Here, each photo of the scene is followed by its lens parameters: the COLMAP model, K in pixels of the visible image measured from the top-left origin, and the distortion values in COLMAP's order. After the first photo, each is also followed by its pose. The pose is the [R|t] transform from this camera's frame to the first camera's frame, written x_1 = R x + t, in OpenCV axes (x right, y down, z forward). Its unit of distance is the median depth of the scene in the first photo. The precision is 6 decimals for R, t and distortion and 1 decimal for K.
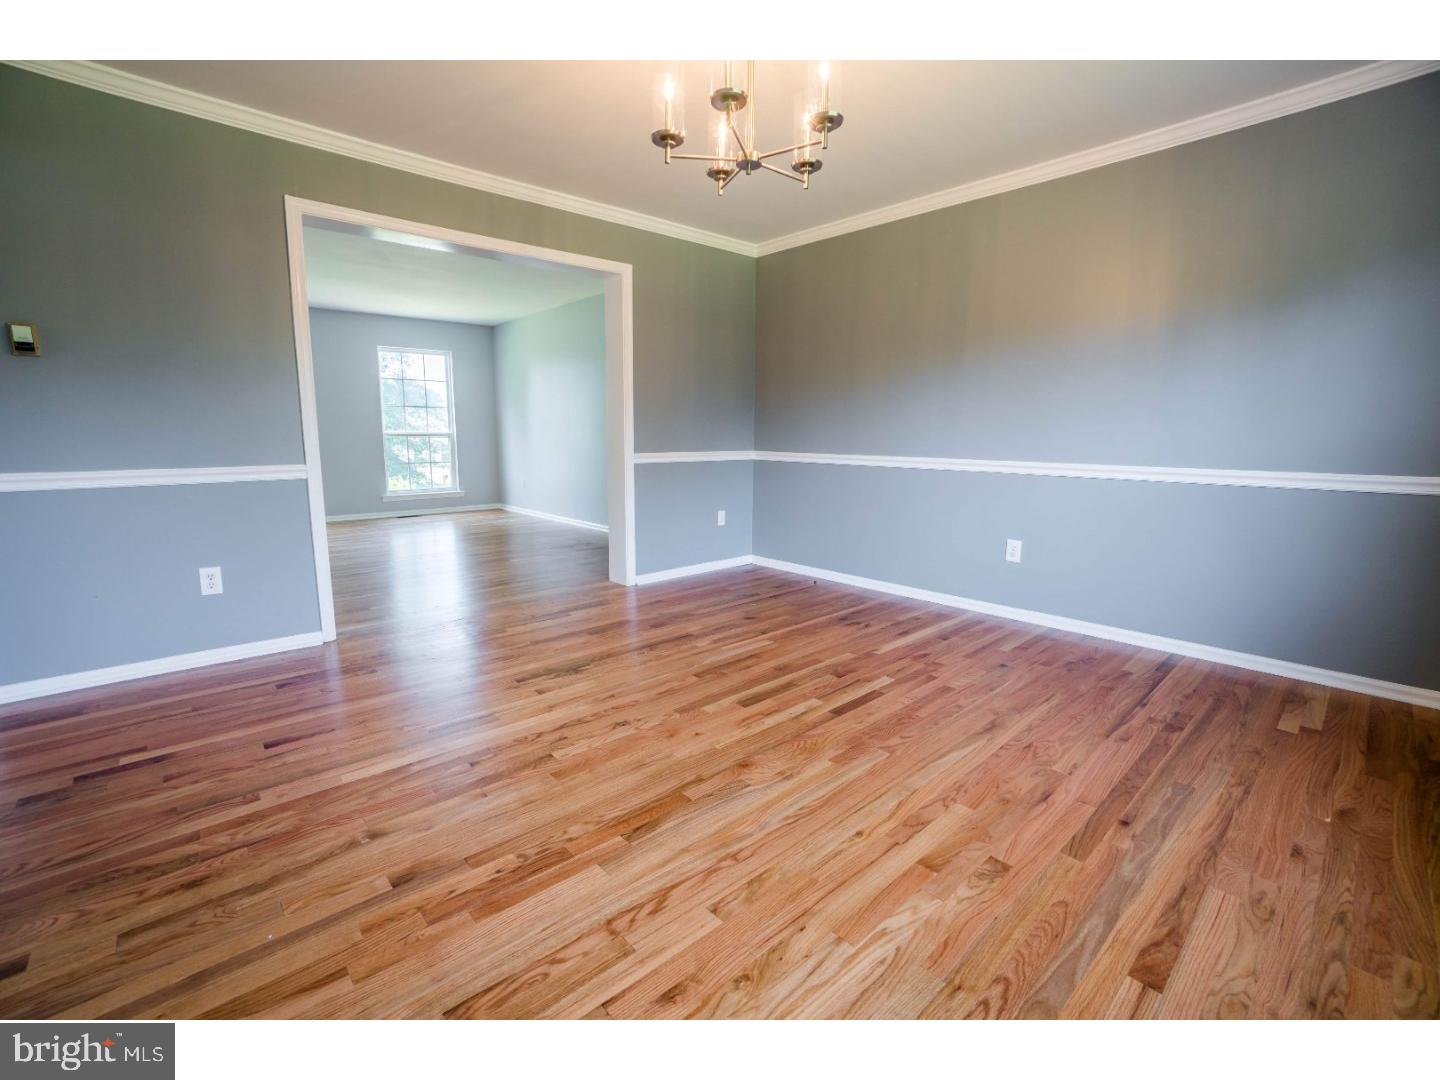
lens RADIAL K [[635.7, 0, 718.1], [0, 635.7, 537.9], [0, 0, 1]] dist [-0.051200, 0.015982]
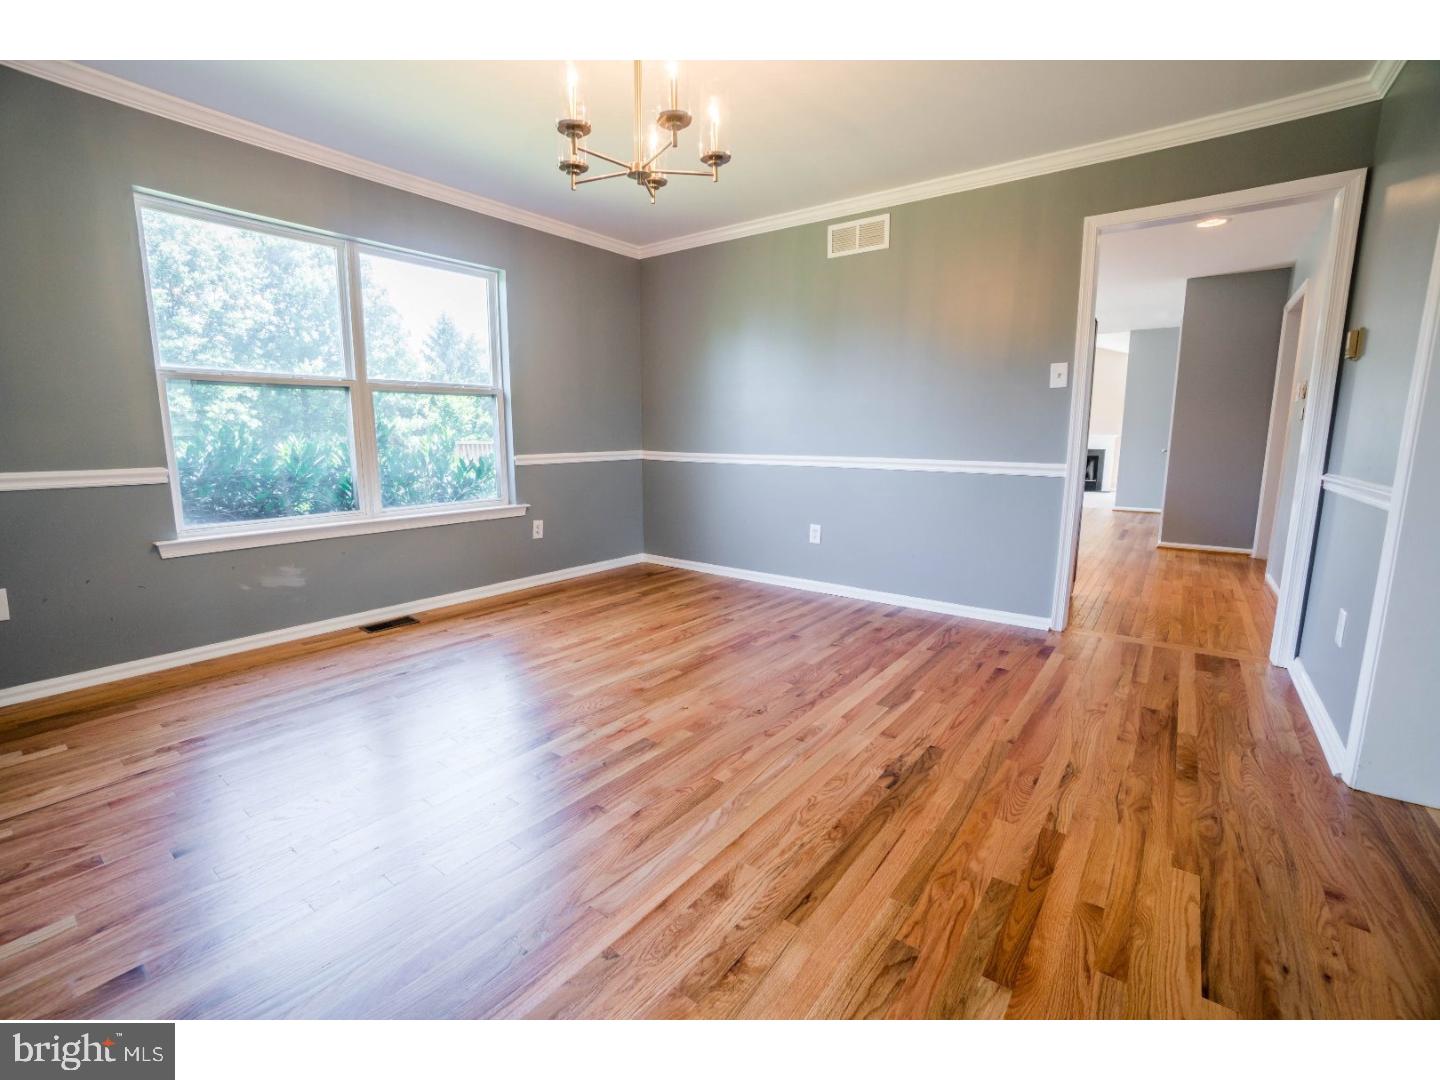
lens RADIAL K [[635.7, 0, 711.1], [0, 635.7, 543.7], [0, 0, 1]] dist [-0.051200, 0.015982]
pose [[-0.984376, 0.023933, -0.174444, 0.105454], [-0.034105, 0.946042, 0.322244, -0.301972], [0.172744, 0.323158, -0.930445, 1.864058]]
